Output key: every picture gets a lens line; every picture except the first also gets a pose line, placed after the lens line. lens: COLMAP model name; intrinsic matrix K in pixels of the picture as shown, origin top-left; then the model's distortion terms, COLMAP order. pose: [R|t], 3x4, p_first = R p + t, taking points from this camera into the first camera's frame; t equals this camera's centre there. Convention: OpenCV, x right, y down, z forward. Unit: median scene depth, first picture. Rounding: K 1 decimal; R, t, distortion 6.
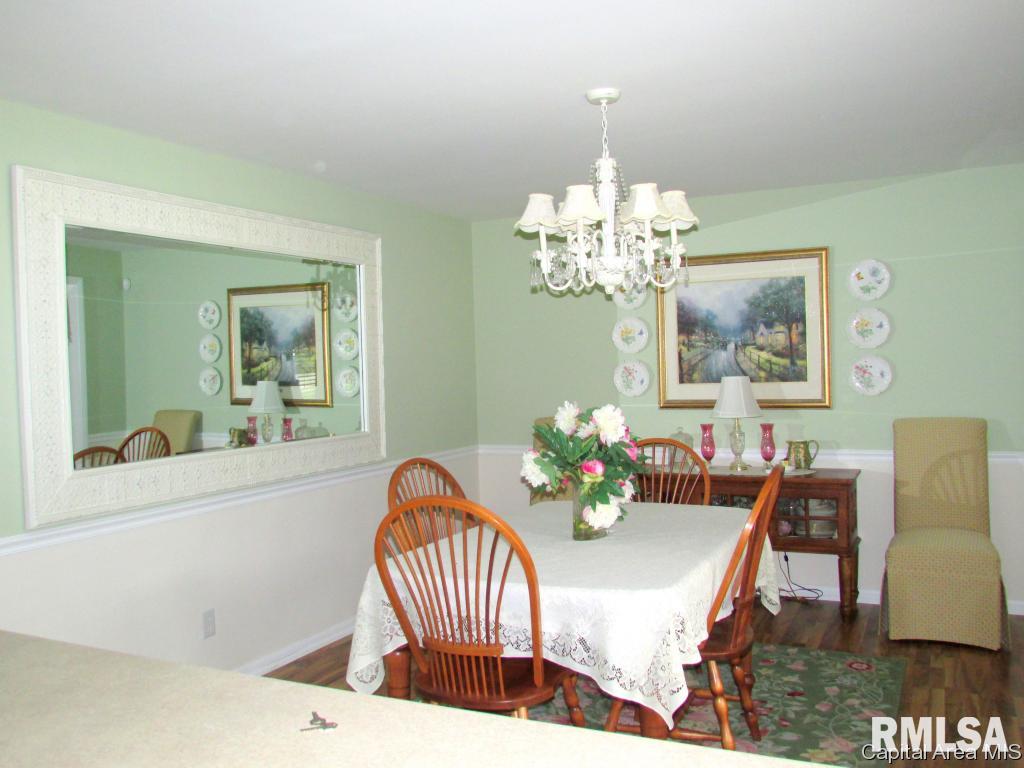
lens RADIAL K [[877.4, 0, 515.5], [0, 877.4, 383.1], [0, 0, 1]] dist [-0.045427, 0.008207]
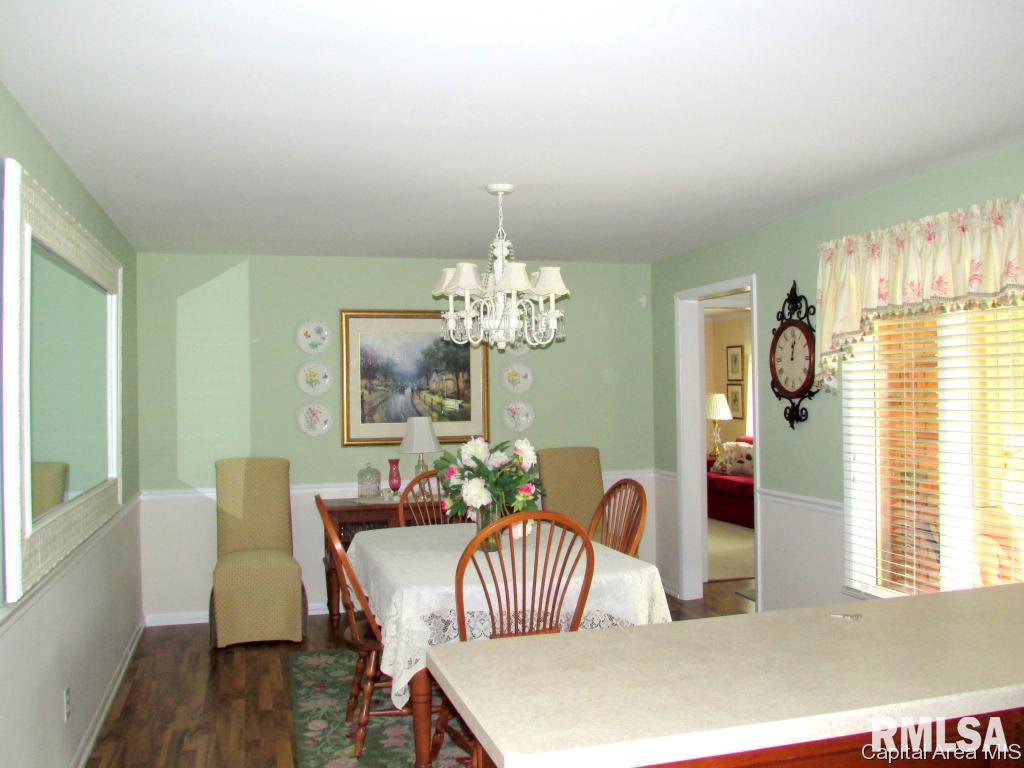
lens RADIAL K [[907.5, 0, 509.7], [0, 907.5, 384.3], [0, 0, 1]] dist [-0.033724, -0.003213]
pose [[0.746067, 0.021839, 0.665512, -0.451892], [0.008956, 0.999042, -0.042824, 0.001882], [-0.665810, 0.037910, 0.745157, 0.026211]]
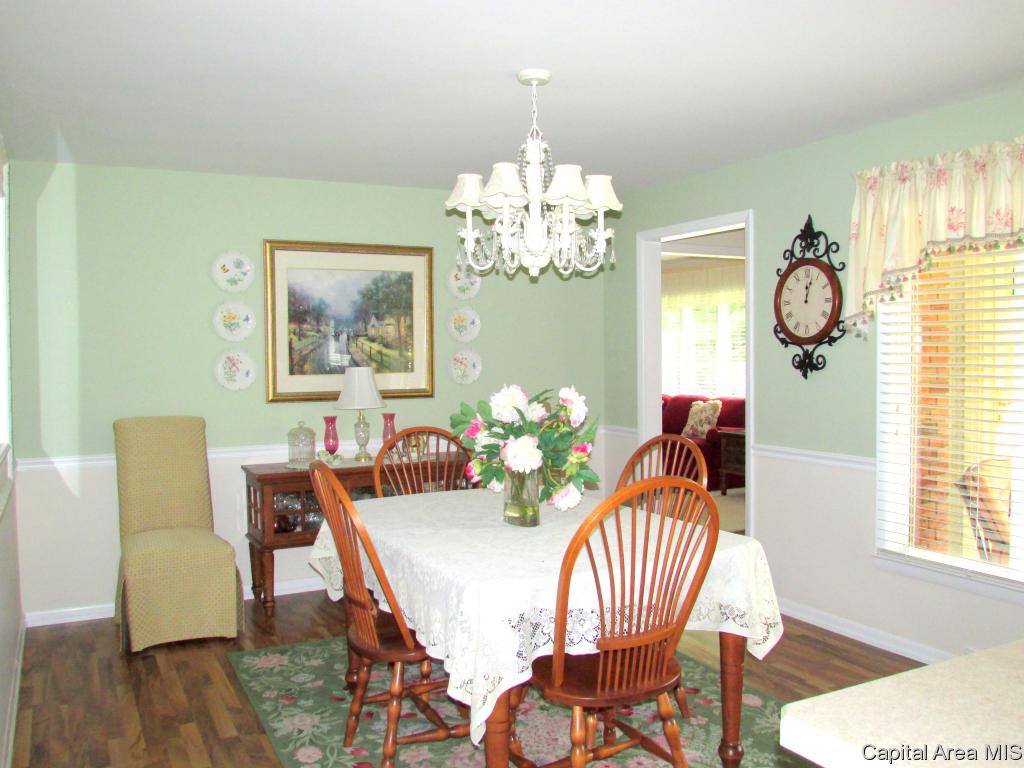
lens RADIAL K [[877.4, 0, 515.5], [0, 877.4, 383.1], [0, 0, 1]] dist [-0.045427, 0.008207]
pose [[0.596979, -0.007795, 0.802219, -0.436178], [0.011689, 0.999931, 0.001018, 0.011363], [-0.802172, 0.008770, 0.597029, 0.259867]]
